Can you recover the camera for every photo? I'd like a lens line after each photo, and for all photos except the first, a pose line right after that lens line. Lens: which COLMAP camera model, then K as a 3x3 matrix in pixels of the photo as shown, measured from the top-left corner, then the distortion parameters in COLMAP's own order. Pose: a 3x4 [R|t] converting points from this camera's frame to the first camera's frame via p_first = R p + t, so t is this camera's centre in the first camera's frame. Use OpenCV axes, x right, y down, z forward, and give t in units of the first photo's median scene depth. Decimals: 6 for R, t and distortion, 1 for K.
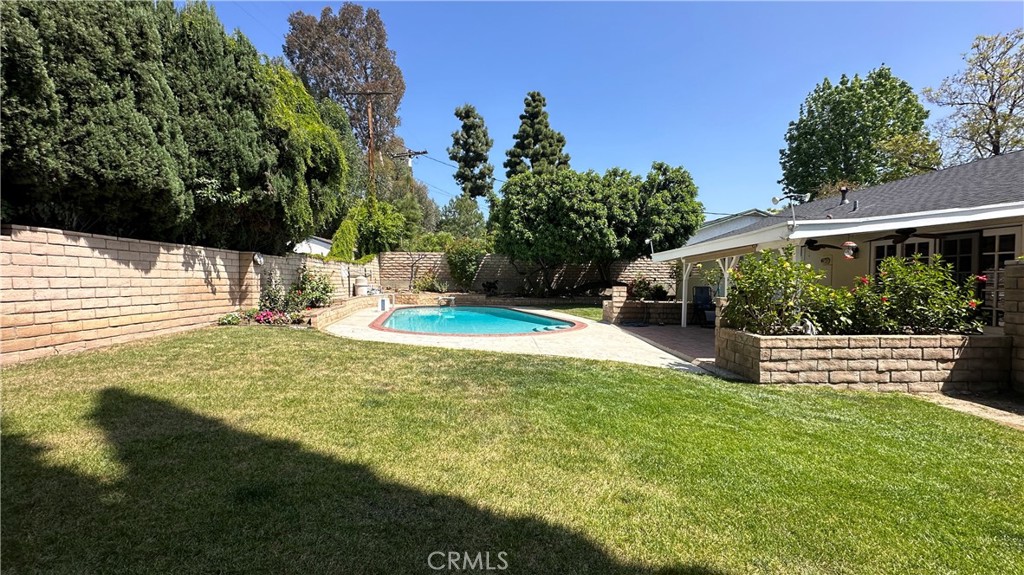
lens RADIAL K [[407.6, 0, 512.0], [0, 407.6, 287.5], [0, 0, 1]] dist [-0.003434, 0.000618]
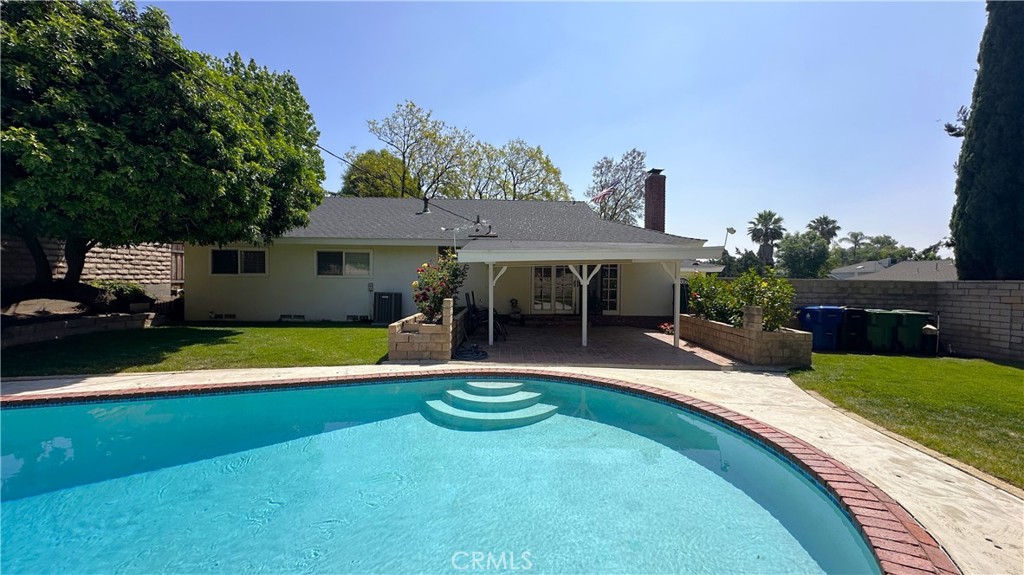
lens RADIAL K [[407.6, 0, 512.0], [0, 407.6, 287.5], [0, 0, 1]] dist [-0.003434, 0.000618]
pose [[0.002038, -0.034031, 0.999419, -0.204894], [0.005173, 0.999408, 0.034020, -0.023163], [-0.999985, 0.005101, 0.002213, 0.515826]]
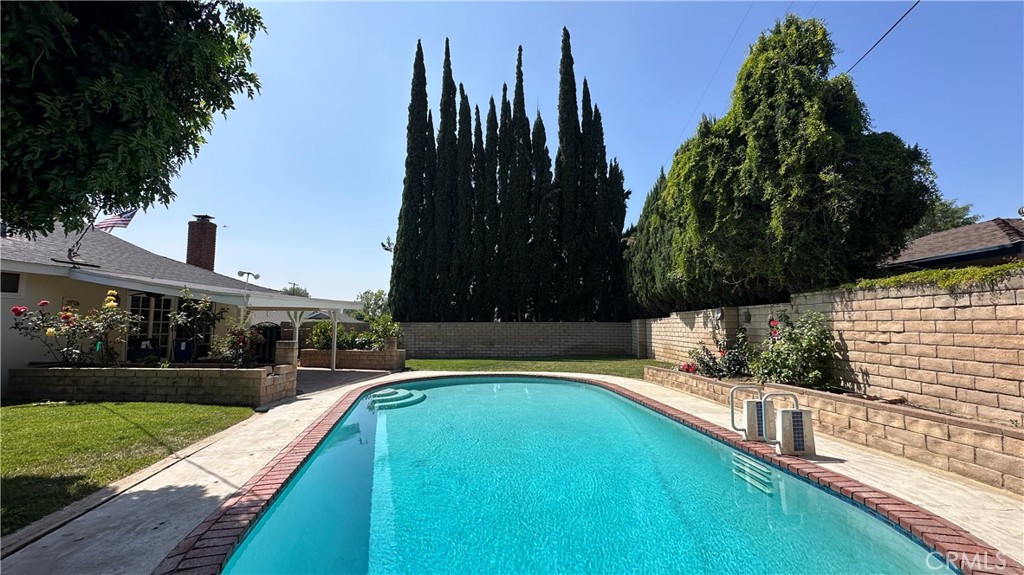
lens RADIAL K [[407.6, 0, 512.0], [0, 407.6, 287.5], [0, 0, 1]] dist [-0.003434, 0.000618]
pose [[-0.994047, -0.000789, 0.108947, -0.105615], [-0.009191, 0.997017, -0.076636, -0.025268], [-0.108562, -0.077181, -0.991089, 0.938642]]
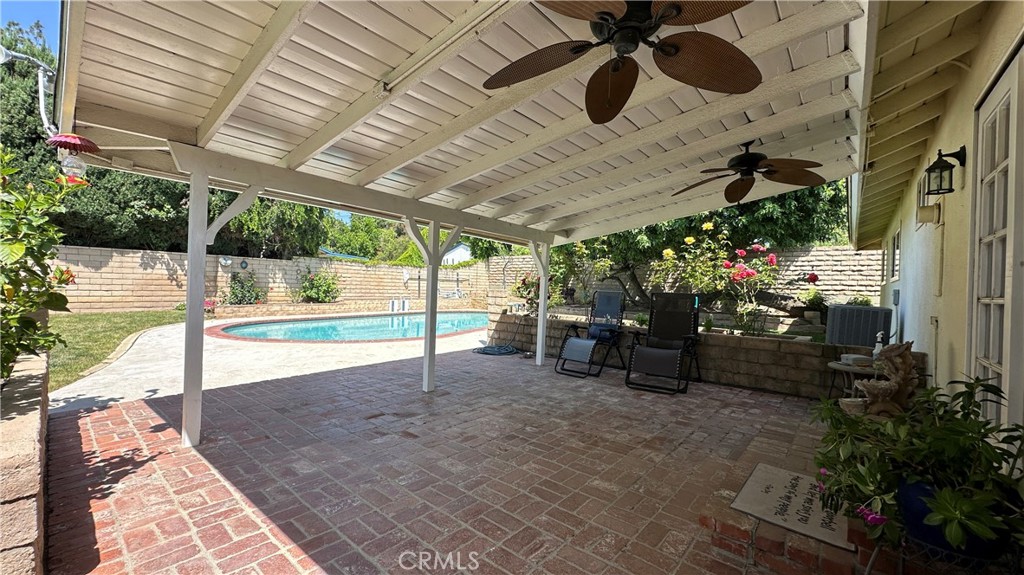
lens RADIAL K [[407.6, 0, 512.0], [0, 407.6, 287.5], [0, 0, 1]] dist [-0.003434, 0.000618]
pose [[0.740341, 0.012046, -0.672124, 0.408174], [-0.030741, 0.999400, -0.015949, 0.002435], [0.671528, 0.032469, 0.740267, 0.304849]]
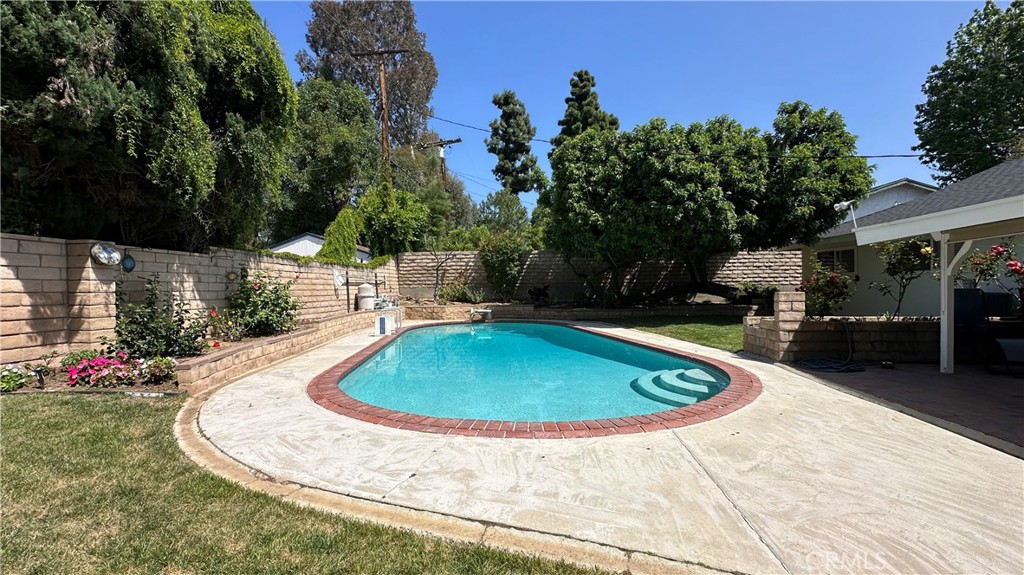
lens RADIAL K [[407.6, 0, 512.0], [0, 407.6, 287.5], [0, 0, 1]] dist [-0.003434, 0.000618]
pose [[0.994116, -0.020556, -0.106349, -0.022802], [0.019159, 0.999716, -0.014142, -0.004344], [0.106609, 0.012021, 0.994228, 0.246610]]
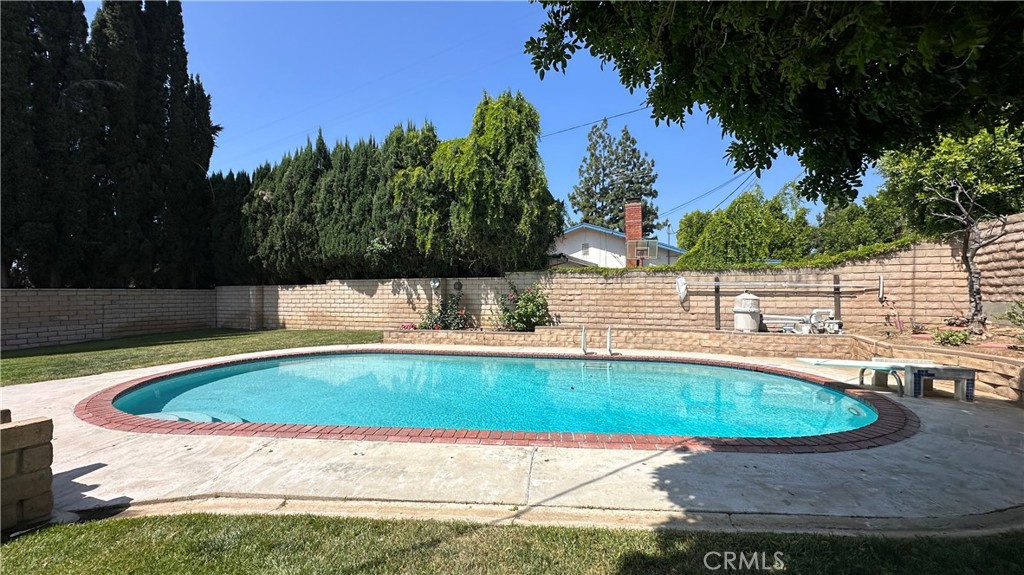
lens RADIAL K [[407.6, 0, 512.0], [0, 407.6, 287.5], [0, 0, 1]] dist [-0.003434, 0.000618]
pose [[-0.416055, -0.015363, -0.909210, 0.193524], [-0.012913, 0.999856, -0.010985, -0.021677], [0.909248, 0.007171, -0.416193, 0.798651]]
